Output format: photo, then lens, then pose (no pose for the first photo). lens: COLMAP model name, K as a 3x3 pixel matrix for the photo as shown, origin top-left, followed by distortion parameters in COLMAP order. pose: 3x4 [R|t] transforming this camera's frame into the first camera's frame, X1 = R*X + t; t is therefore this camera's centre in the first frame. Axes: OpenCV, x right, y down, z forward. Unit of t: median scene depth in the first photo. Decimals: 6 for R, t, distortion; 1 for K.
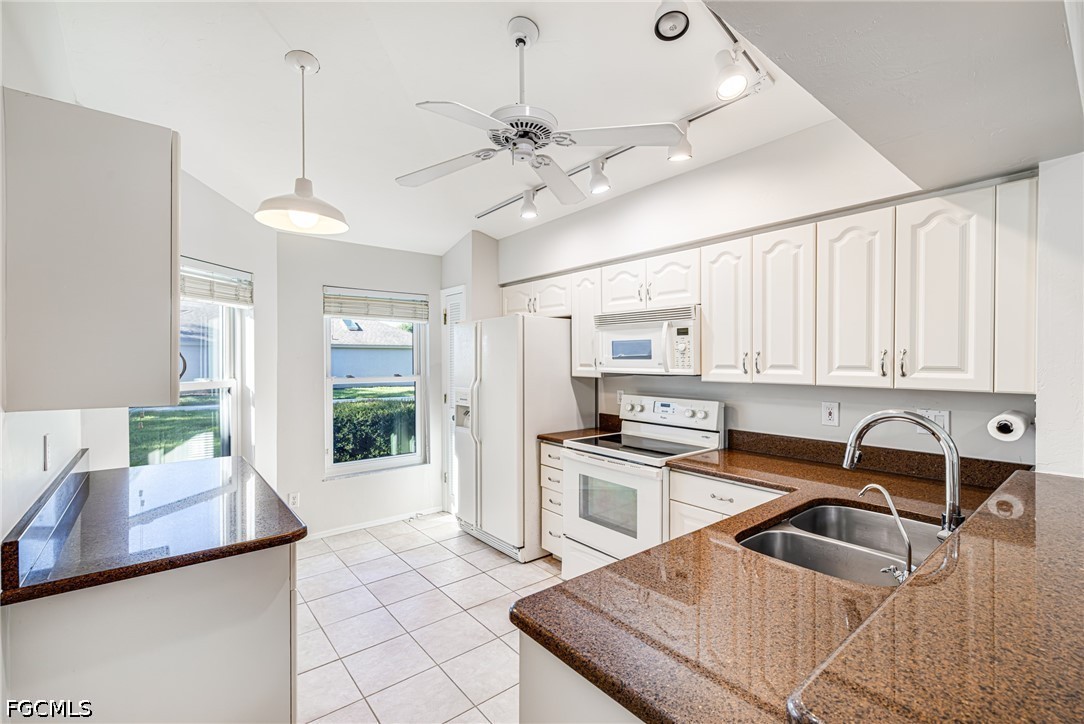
lens RADIAL K [[472.2, 0, 548.3], [0, 472.2, 358.8], [0, 0, 1]] dist [0.000386, 0.000039]
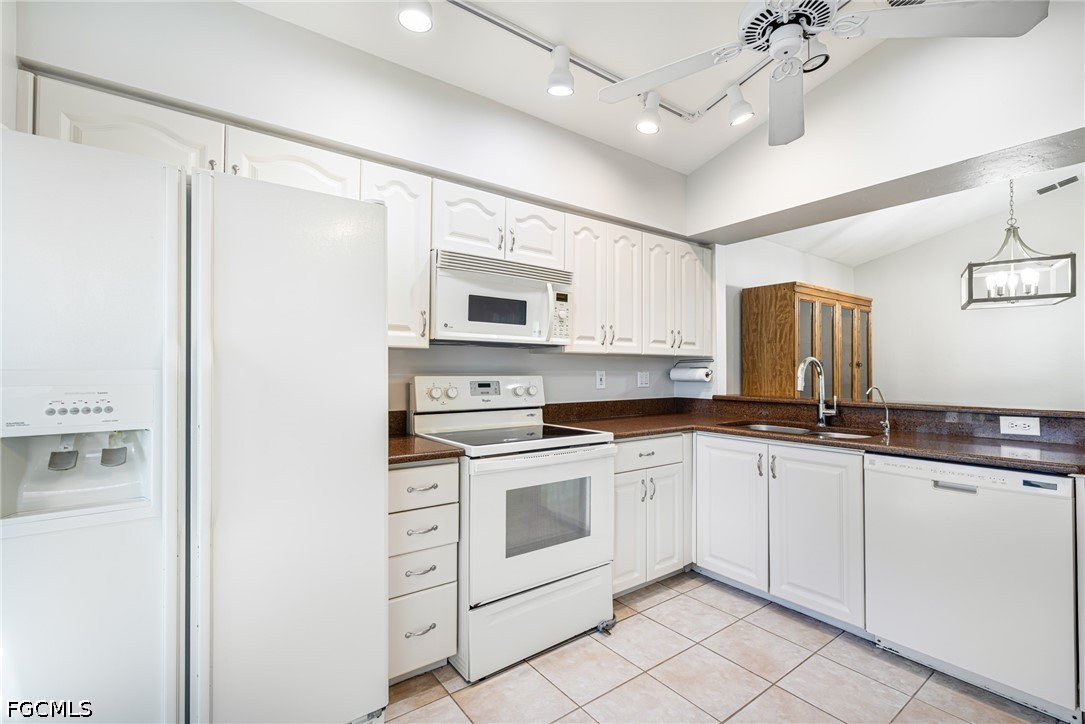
lens RADIAL K [[475.9, 0, 539.8], [0, 475.9, 360.2], [0, 0, 1]] dist [0.000498, -0.000211]
pose [[0.057654, 0.025084, 0.998021, -0.557536], [-0.002683, 0.999685, -0.024971, 0.076619], [-0.998333, -0.001238, 0.057703, 0.869232]]
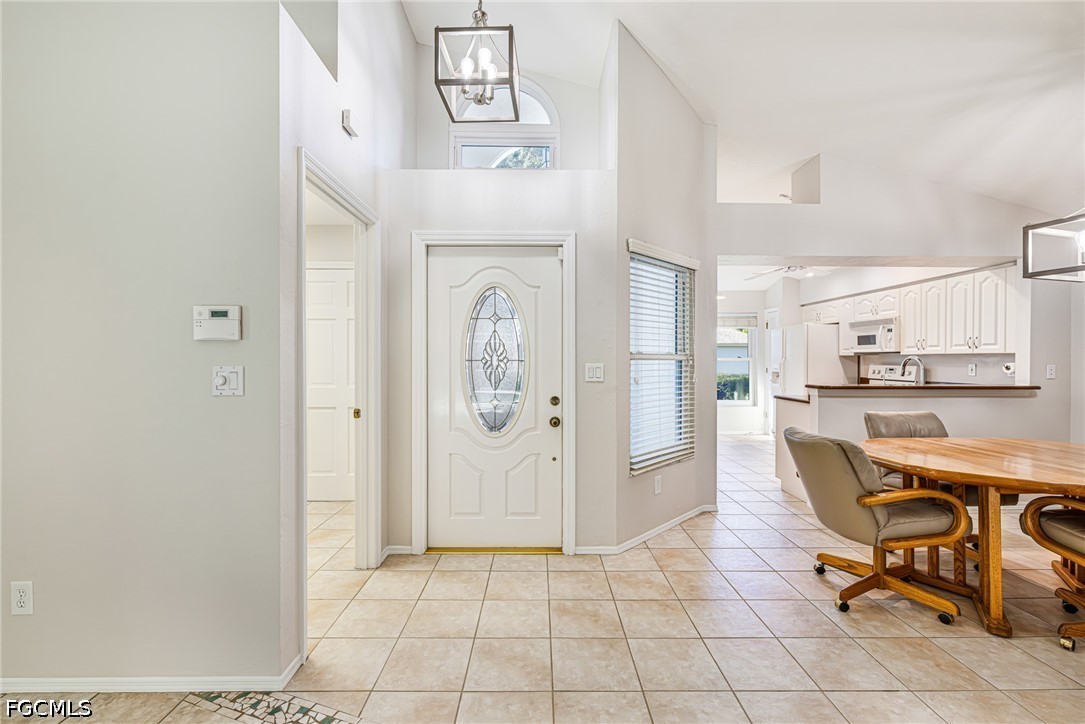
lens RADIAL K [[471.4, 0, 544.5], [0, 471.4, 363.6], [0, 0, 1]] dist [0.002653, -0.000288]
pose [[0.779974, 0.009603, -0.625738, 0.349731], [-0.002441, 0.999921, 0.012302, 0.056148], [0.625807, -0.008068, 0.779936, -1.324326]]
